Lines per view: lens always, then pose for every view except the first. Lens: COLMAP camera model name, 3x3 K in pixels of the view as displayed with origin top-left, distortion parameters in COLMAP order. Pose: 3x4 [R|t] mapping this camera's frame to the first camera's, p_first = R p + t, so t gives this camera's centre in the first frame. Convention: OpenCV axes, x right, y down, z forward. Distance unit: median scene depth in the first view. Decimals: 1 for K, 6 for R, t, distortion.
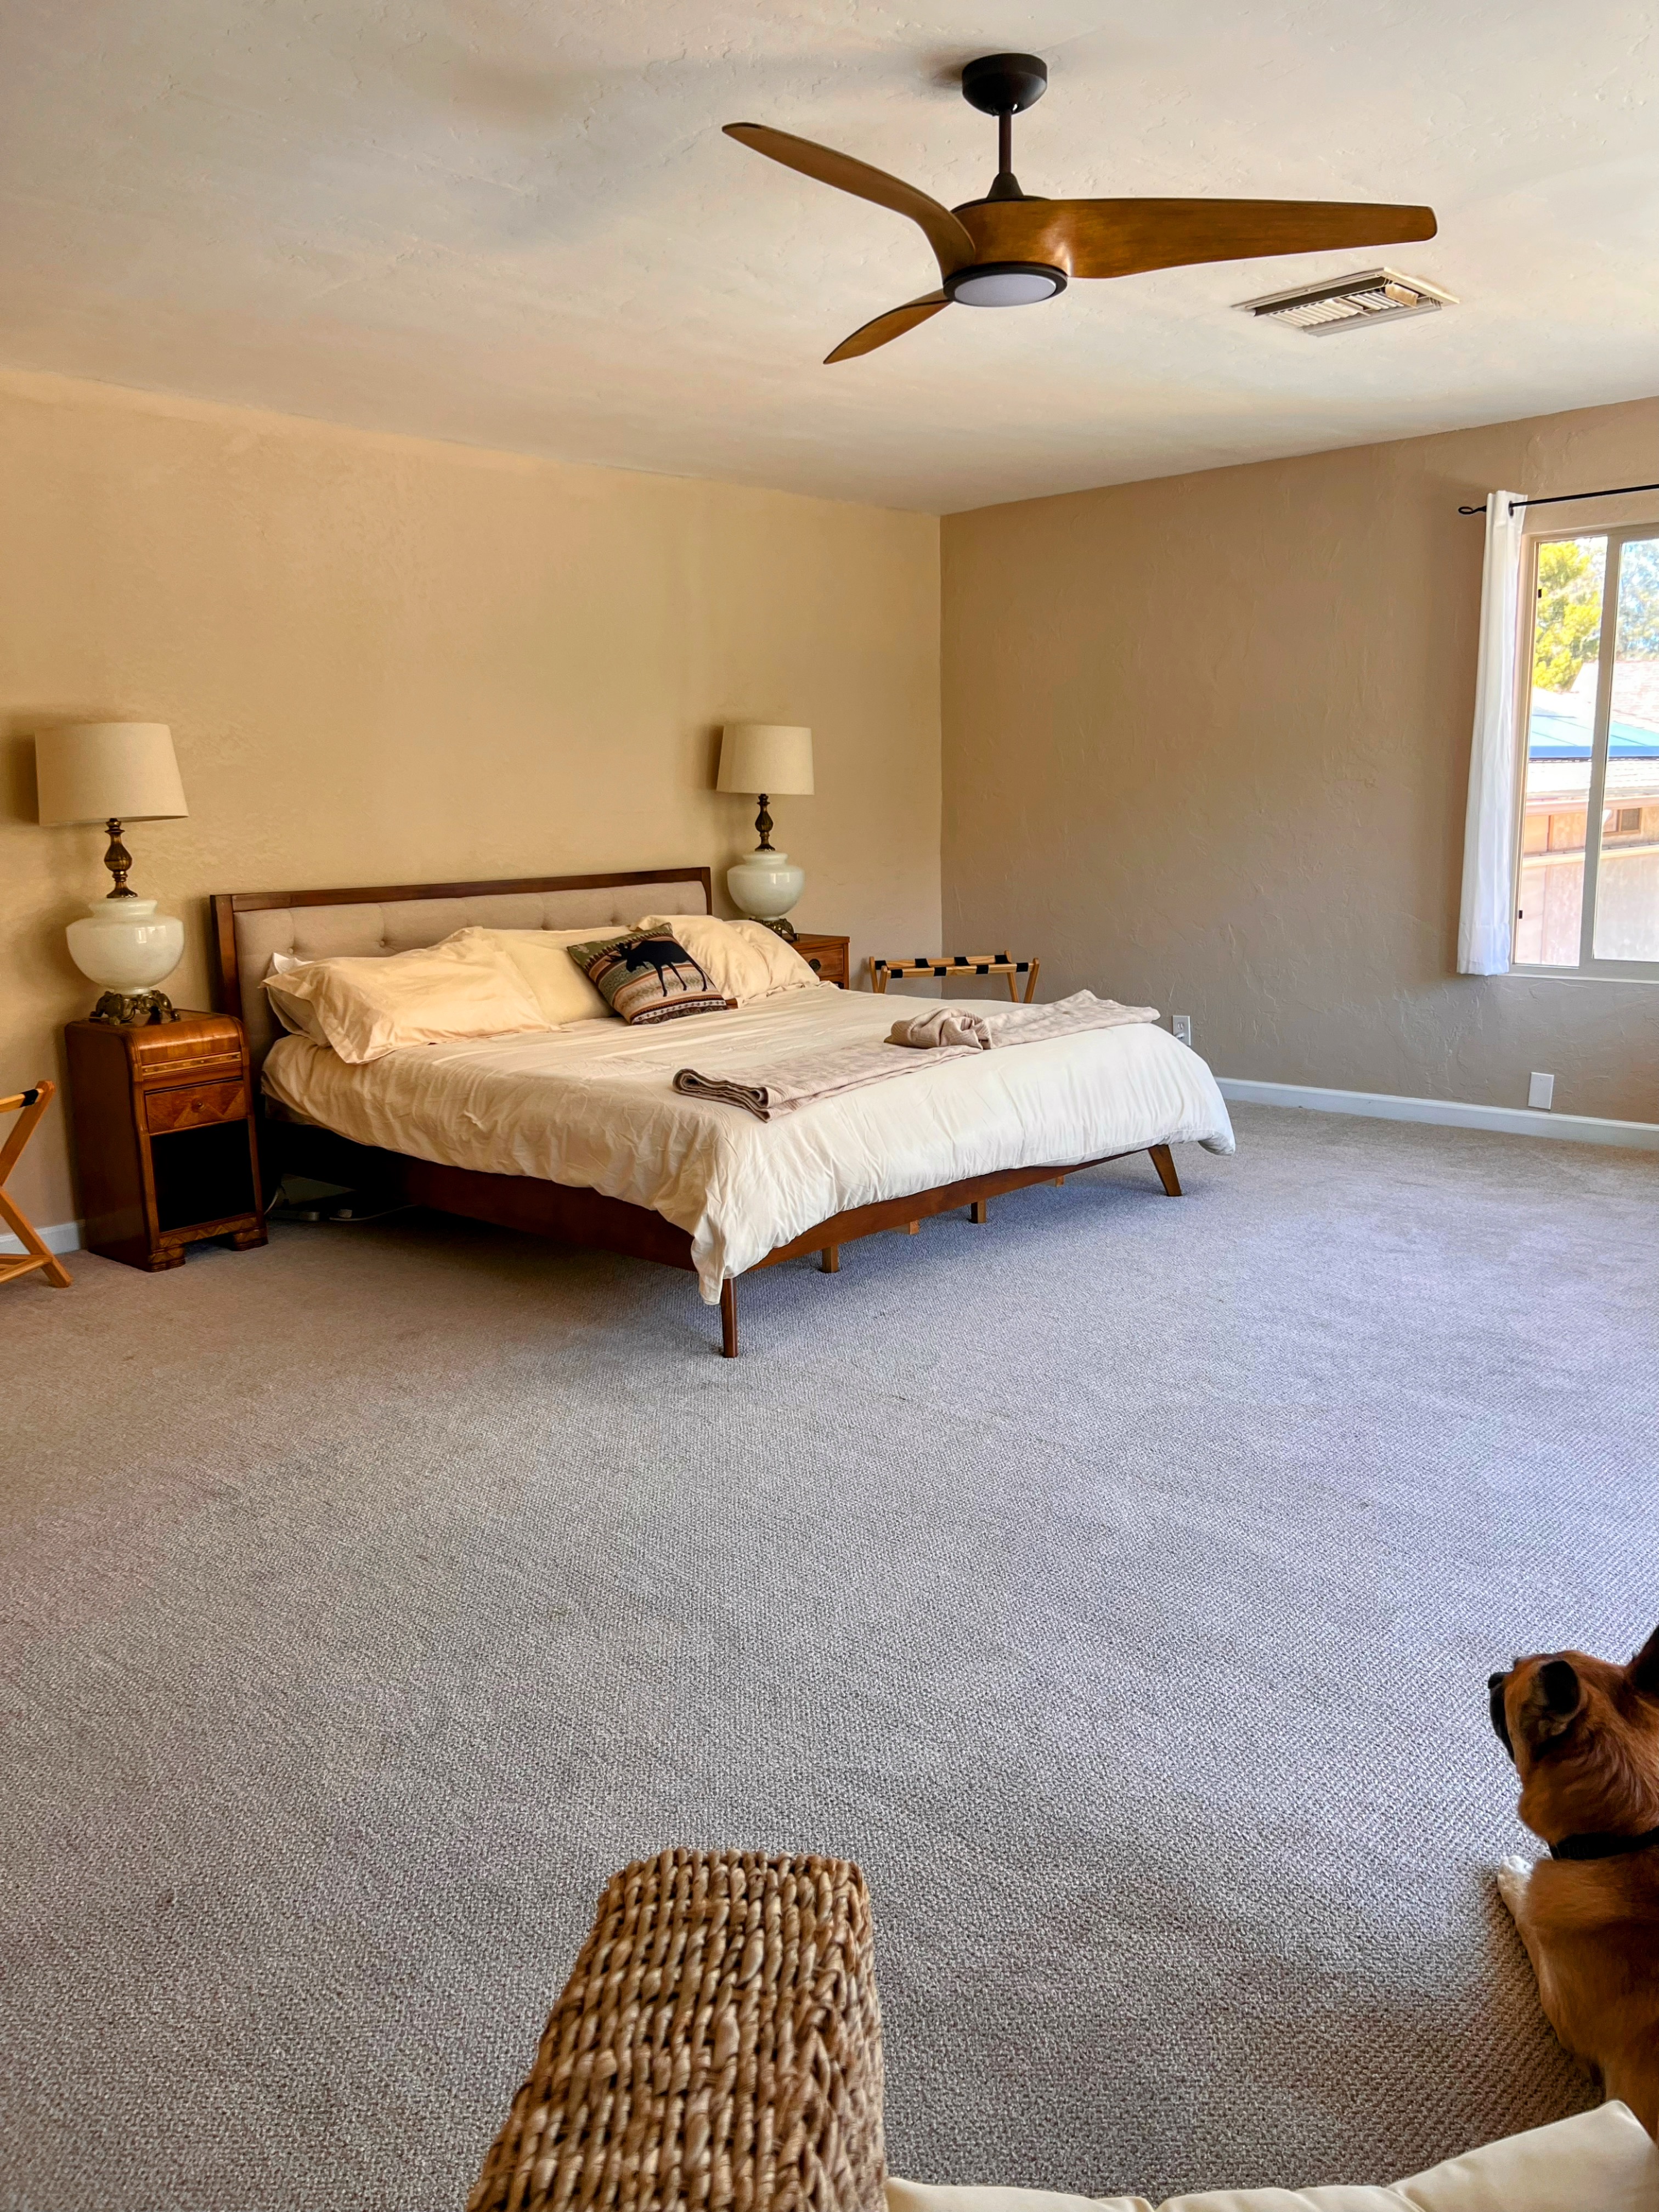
lens RADIAL K [[1661.9, 0, 823.4], [0, 1661.9, 1113.7], [0, 0, 1]] dist [0.039890, -0.037167]
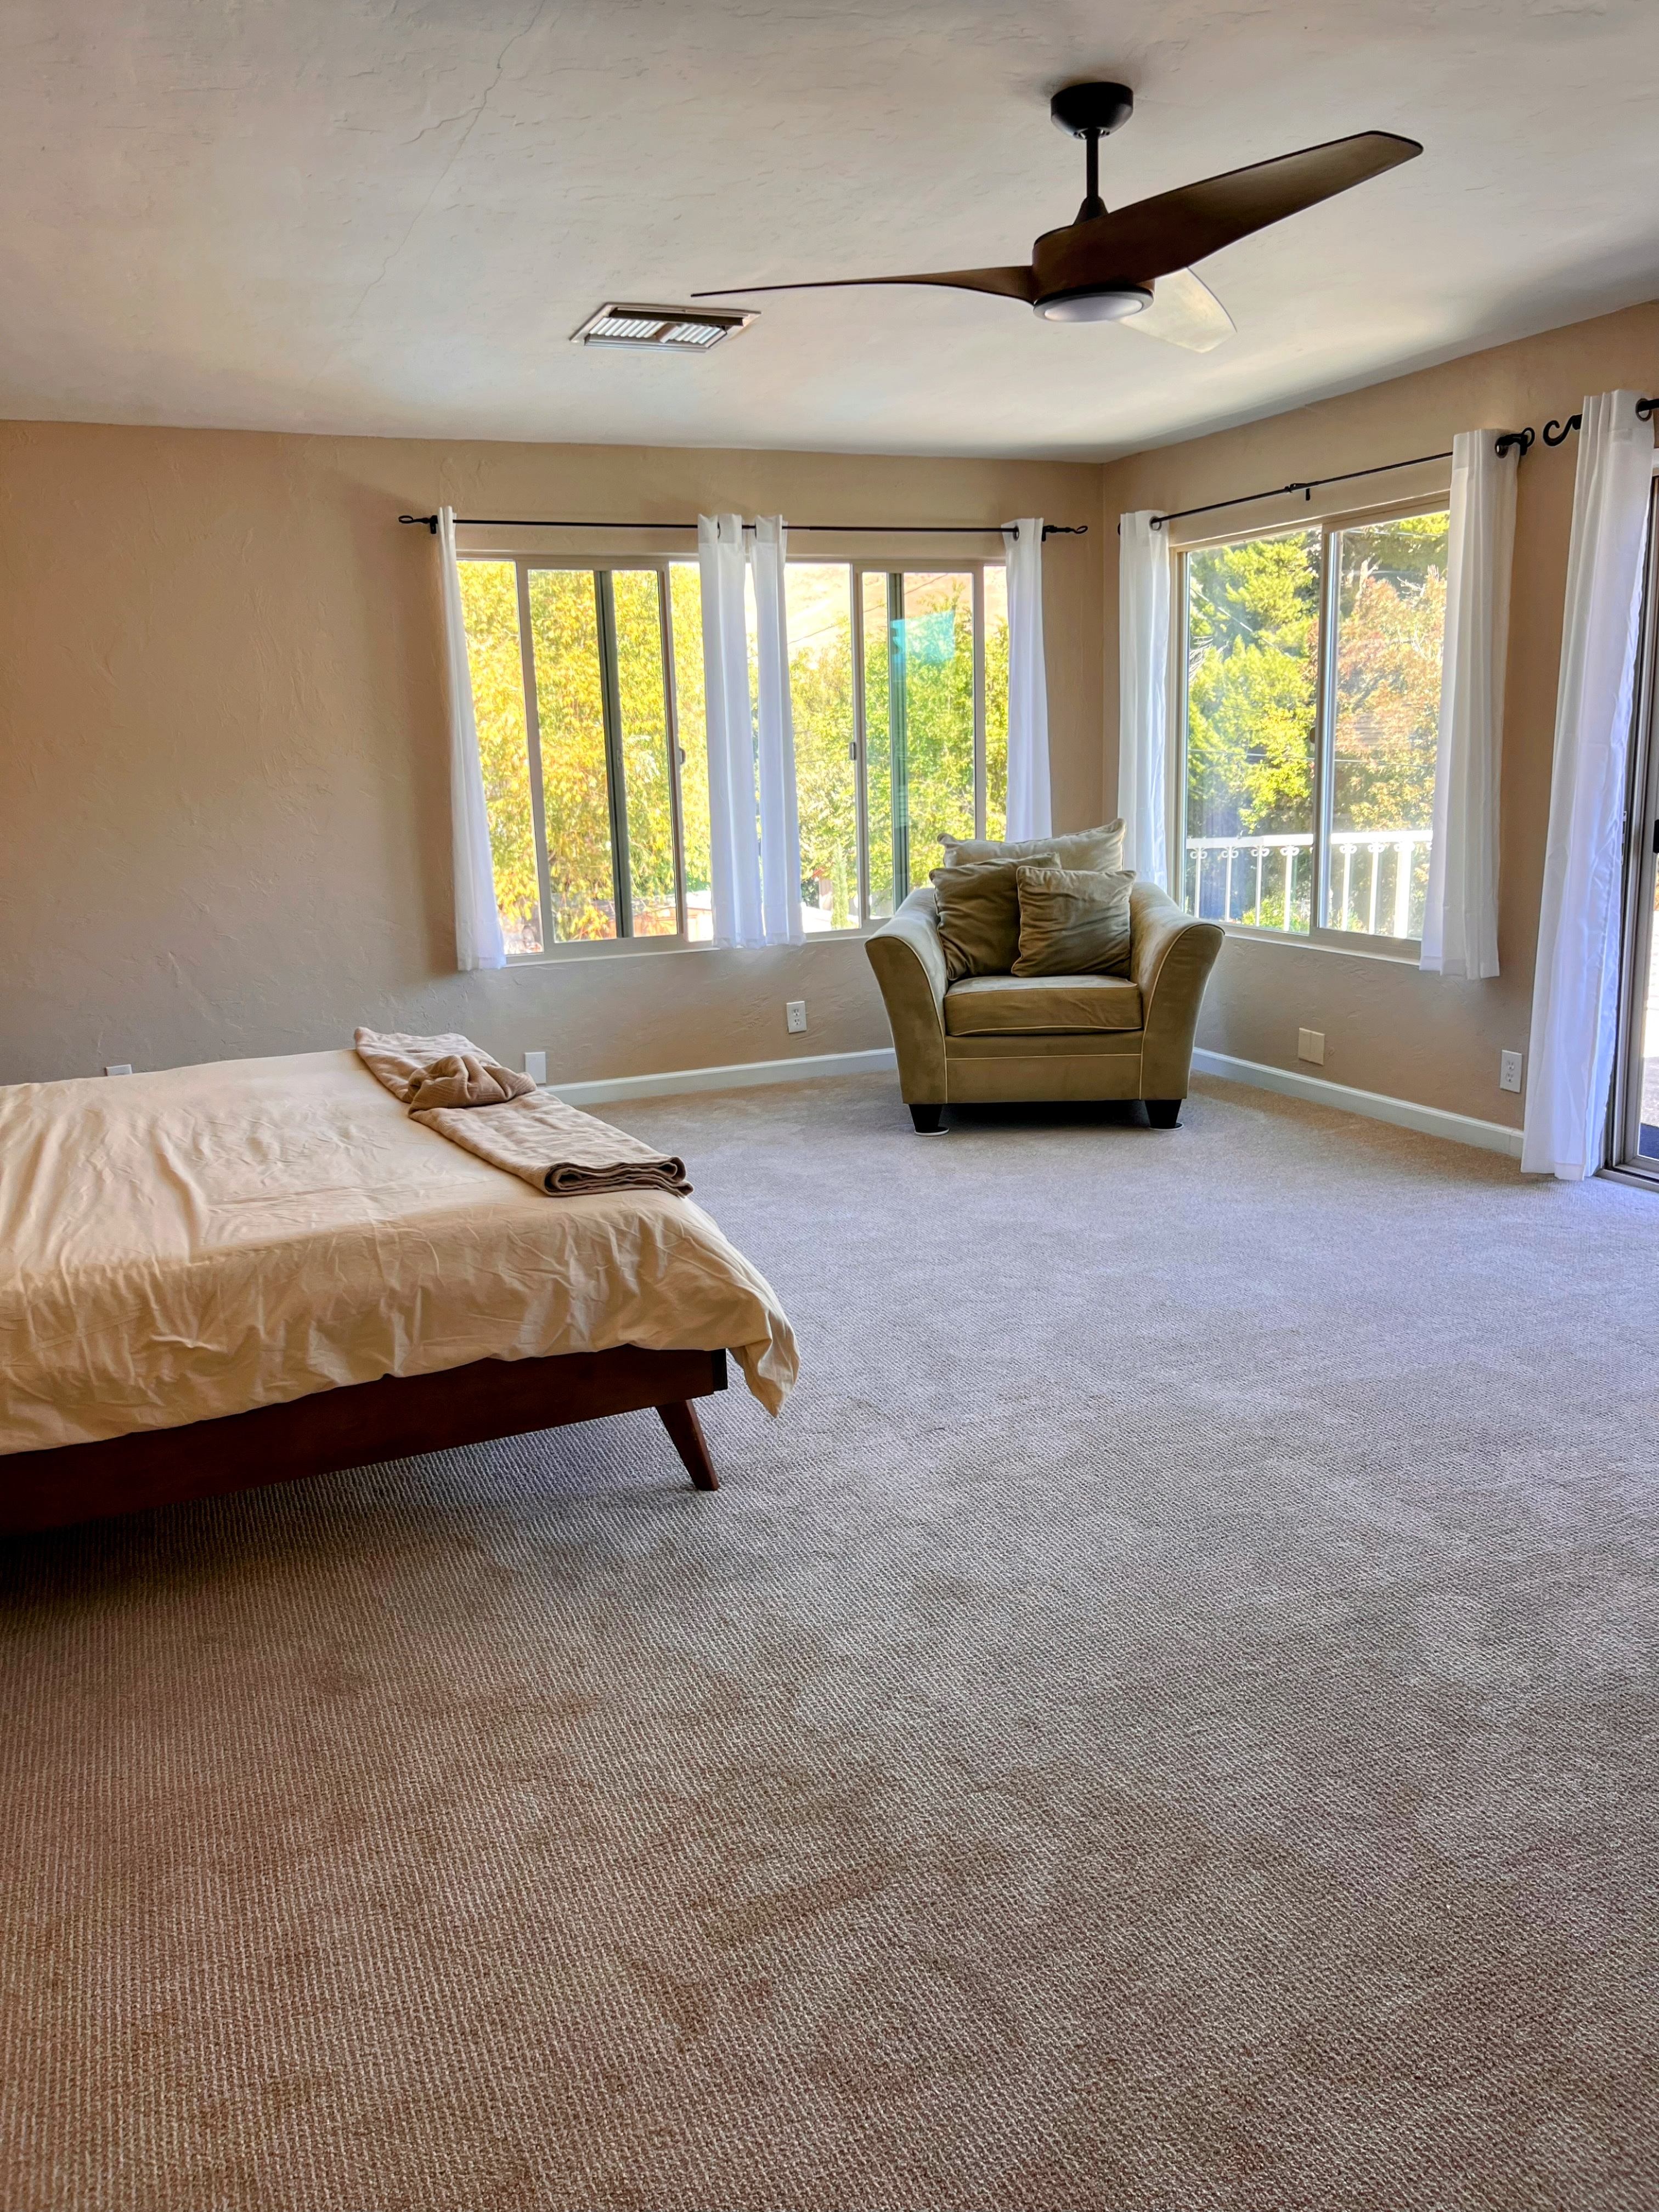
lens RADIAL K [[1661.9, 0, 824.2], [0, 1661.9, 1101.6], [0, 0, 1]] dist [0.039890, -0.037167]
pose [[0.418594, -0.186530, 0.888811, -0.656713], [0.198546, 0.973802, 0.110859, -0.107211], [-0.886205, 0.130065, 0.444662, 0.507473]]
